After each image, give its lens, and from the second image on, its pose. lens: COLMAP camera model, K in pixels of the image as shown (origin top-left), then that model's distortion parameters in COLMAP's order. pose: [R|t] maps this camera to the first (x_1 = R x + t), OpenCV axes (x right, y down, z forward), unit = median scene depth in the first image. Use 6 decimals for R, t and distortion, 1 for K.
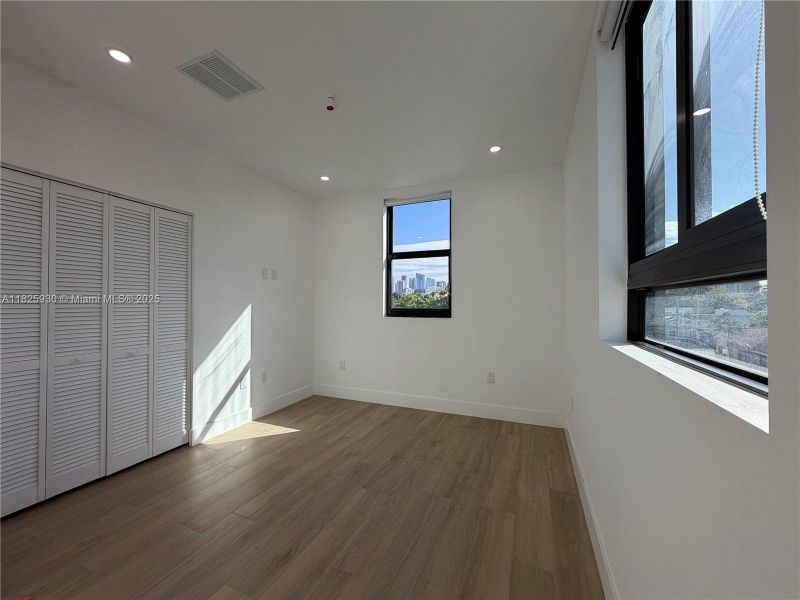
lens RADIAL K [[320.0, 0, 399.4], [0, 320.0, 299.2], [0, 0, 1]] dist [-0.000191, 0.000282]
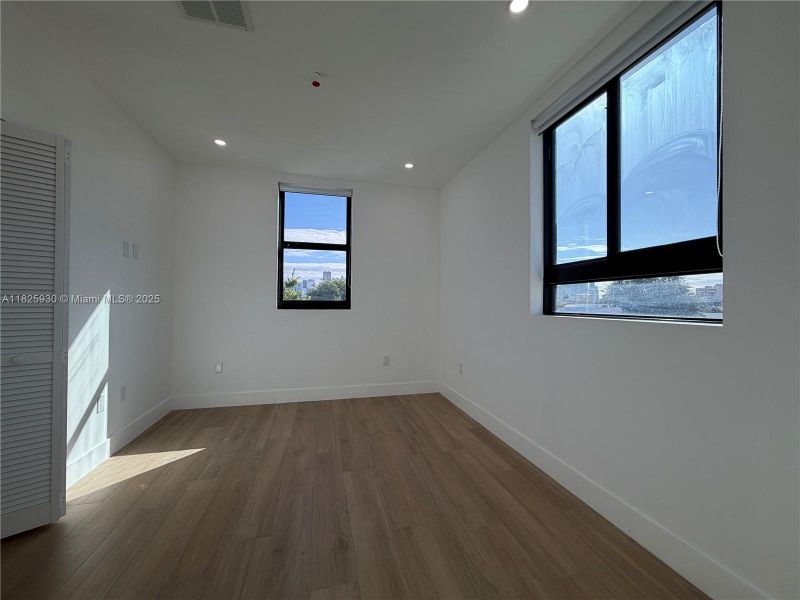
lens RADIAL K [[320.0, 0, 399.4], [0, 320.0, 299.2], [0, 0, 1]] dist [-0.000191, 0.000282]
pose [[0.792710, 0.013064, 0.609459, -0.390487], [-0.013787, 0.999899, -0.003501, 0.028688], [-0.609443, -0.005628, 0.792810, 0.059765]]
